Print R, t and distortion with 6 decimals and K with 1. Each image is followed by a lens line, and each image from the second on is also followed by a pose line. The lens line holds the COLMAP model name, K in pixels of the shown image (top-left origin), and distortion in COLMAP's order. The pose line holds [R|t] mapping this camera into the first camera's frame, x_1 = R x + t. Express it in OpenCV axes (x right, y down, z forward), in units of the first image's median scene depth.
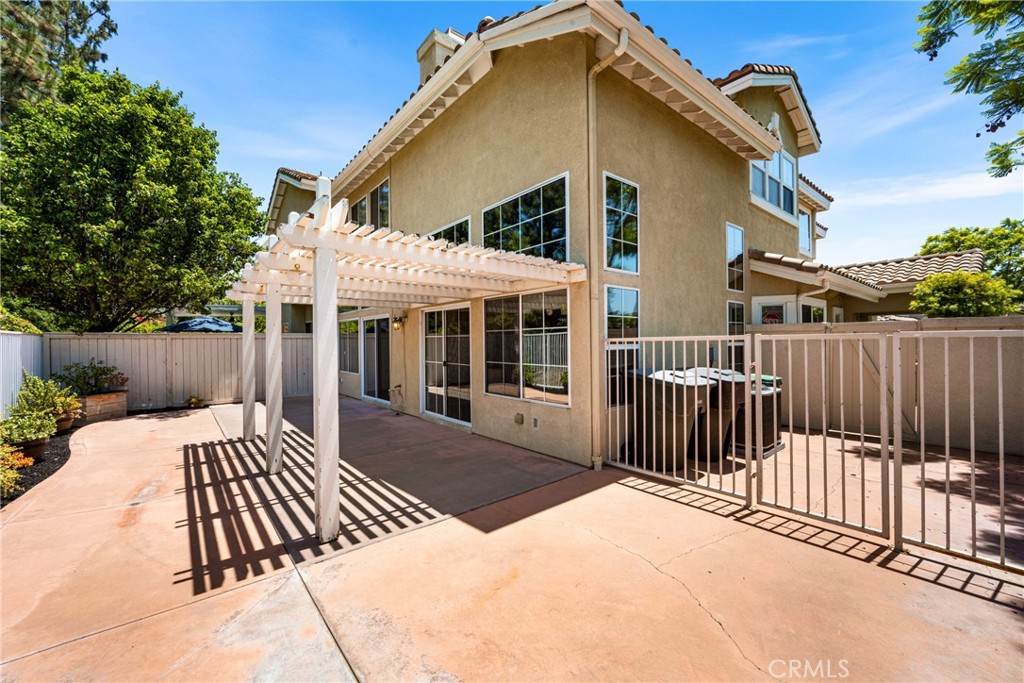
lens RADIAL K [[414.4, 0, 512.0], [0, 414.4, 341.5], [0, 0, 1]] dist [0.000566, 0.000002]
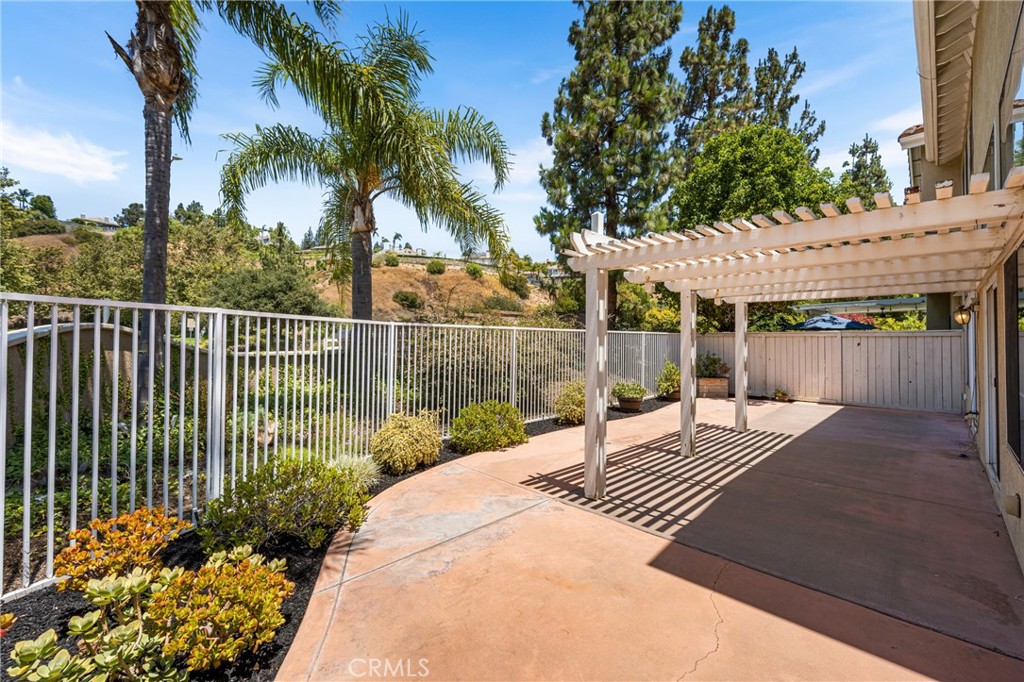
lens RADIAL K [[407.7, 0, 507.8], [0, 407.7, 340.2], [0, 0, 1]] dist [-0.000648, -0.000467]
pose [[0.084417, 0.011534, -0.996364, 0.702794], [-0.007470, 0.999912, 0.010942, -0.014780], [0.996403, 0.006519, 0.084496, 0.579248]]
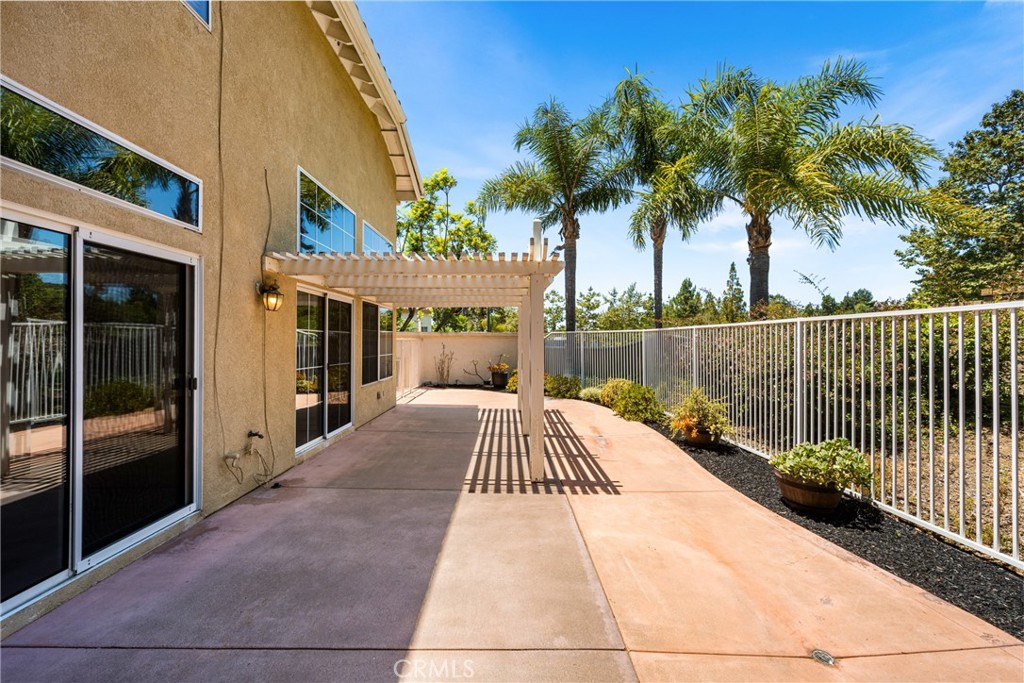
lens RADIAL K [[407.7, 0, 507.8], [0, 407.7, 340.7], [0, 0, 1]] dist [-0.000648, -0.000467]
pose [[-0.774660, 0.001651, 0.632376, -1.143882], [-0.001793, 0.999987, -0.004807, 0.018728], [-0.632376, -0.004858, -0.774647, 1.949318]]
